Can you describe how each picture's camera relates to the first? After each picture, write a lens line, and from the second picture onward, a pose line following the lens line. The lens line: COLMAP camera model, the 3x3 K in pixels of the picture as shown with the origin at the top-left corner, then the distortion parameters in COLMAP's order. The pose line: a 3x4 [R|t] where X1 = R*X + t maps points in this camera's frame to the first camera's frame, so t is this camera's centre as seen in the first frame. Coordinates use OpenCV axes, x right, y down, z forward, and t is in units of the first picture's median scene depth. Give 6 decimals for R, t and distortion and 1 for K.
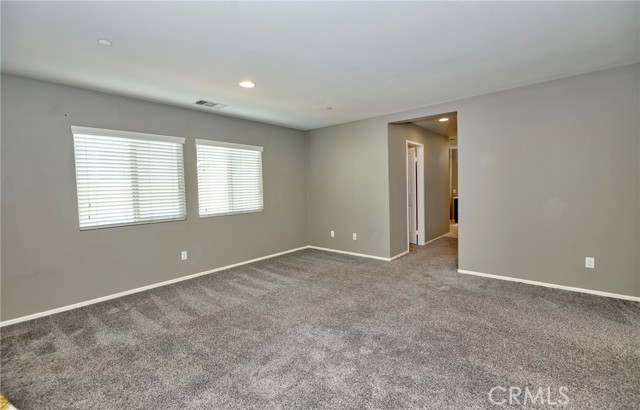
lens RADIAL K [[284.5, 0, 322.6], [0, 284.5, 202.1], [0, 0, 1]] dist [-0.002816, -0.001177]
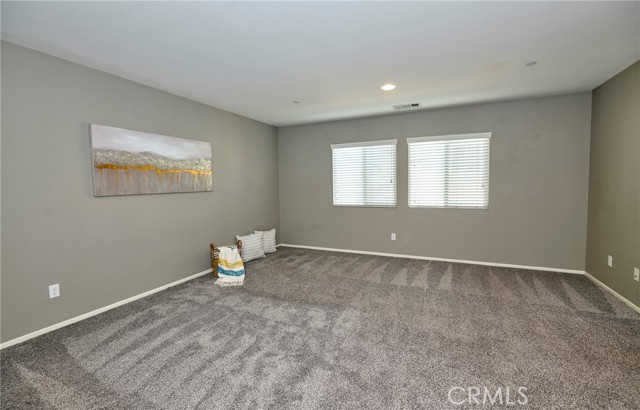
lens RADIAL K [[273.7, 0, 318.4], [0, 273.7, 199.0], [0, 0, 1]] dist [-0.001035, -0.000220]
pose [[0.259208, 0.058454, -0.964051, 0.620854], [-0.051985, 0.997564, 0.046508, -0.012629], [0.964421, 0.038061, 0.261616, 0.433351]]
